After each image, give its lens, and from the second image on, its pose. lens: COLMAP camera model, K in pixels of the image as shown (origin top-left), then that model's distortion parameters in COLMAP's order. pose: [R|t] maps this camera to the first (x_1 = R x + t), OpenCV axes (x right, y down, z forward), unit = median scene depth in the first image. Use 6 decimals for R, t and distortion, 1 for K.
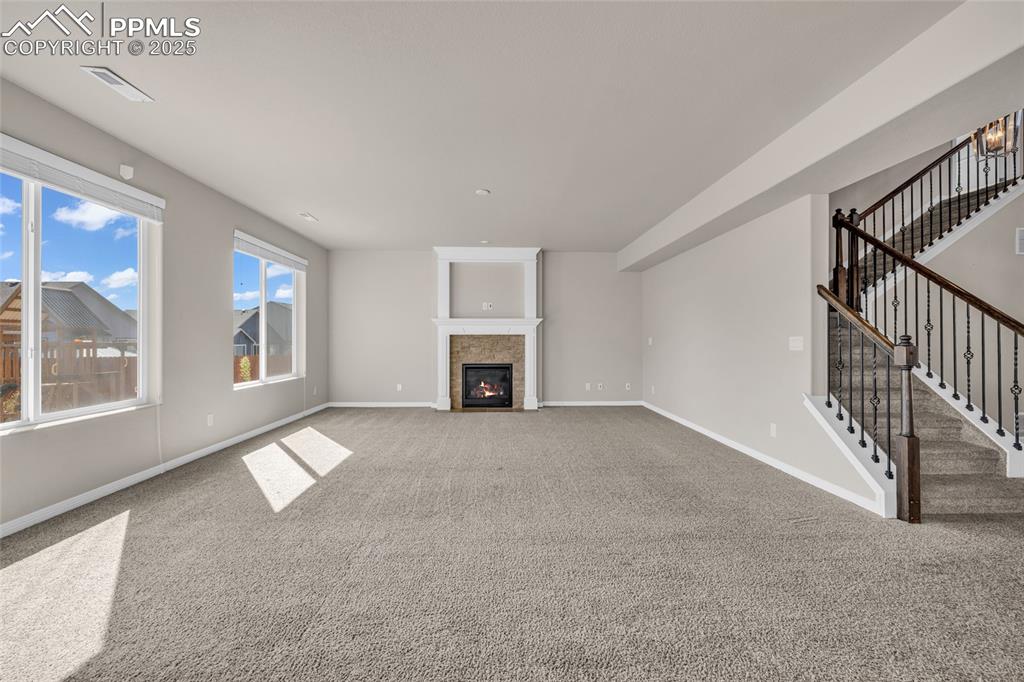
lens RADIAL K [[429.6, 0, 509.0], [0, 429.6, 340.2], [0, 0, 1]] dist [0.000114, 0.000840]
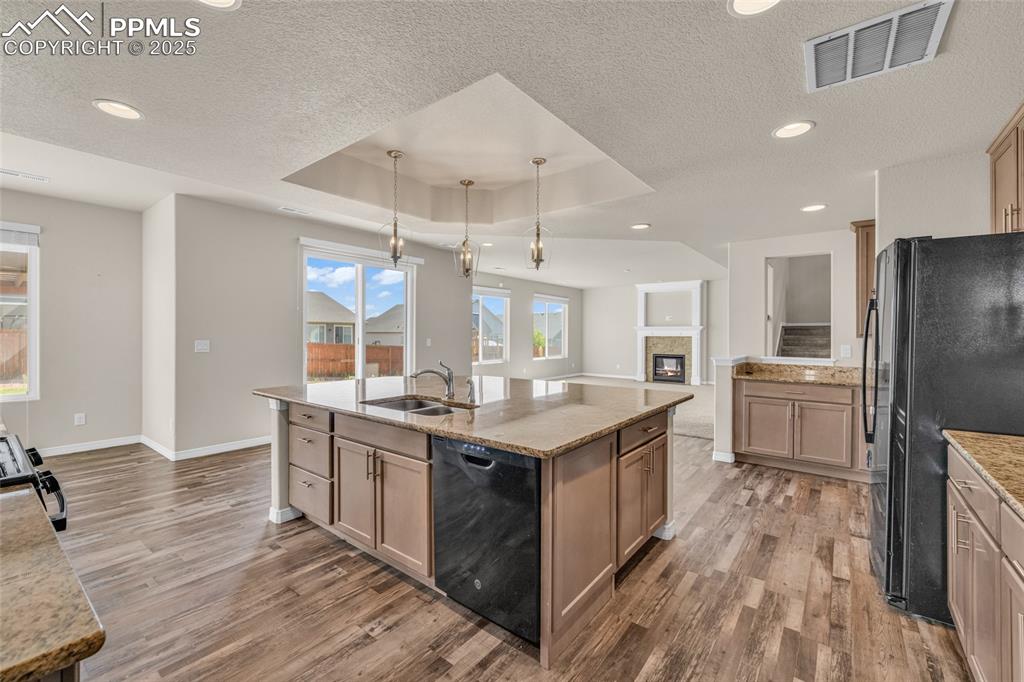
lens RADIAL K [[429.6, 0, 511.7], [0, 429.6, 337.2], [0, 0, 1]] dist [0.000114, 0.000840]
pose [[0.768982, 0.009913, -0.639194, 0.524021], [-0.005741, 0.999947, 0.008602, -0.020592], [0.639245, -0.002945, 0.768998, -0.604011]]
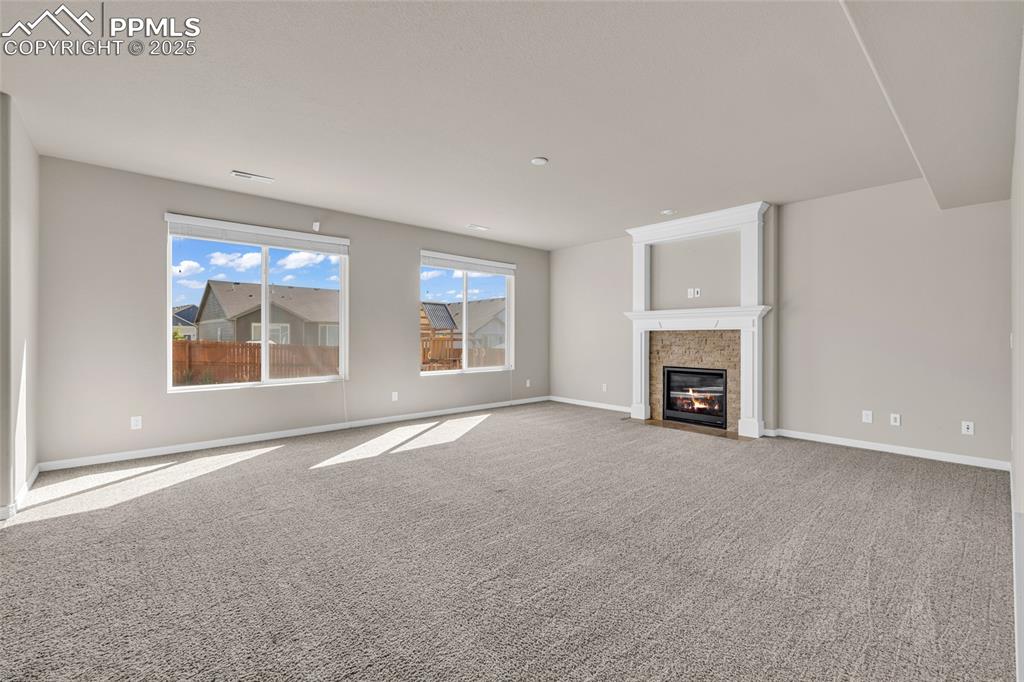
lens RADIAL K [[429.6, 0, 513.6], [0, 429.6, 338.0], [0, 0, 1]] dist [0.000114, 0.000840]
pose [[0.641870, 0.005134, -0.766797, 0.337607], [-0.002422, 0.999986, 0.004667, -0.001268], [0.766810, -0.001138, 0.641873, 0.255017]]
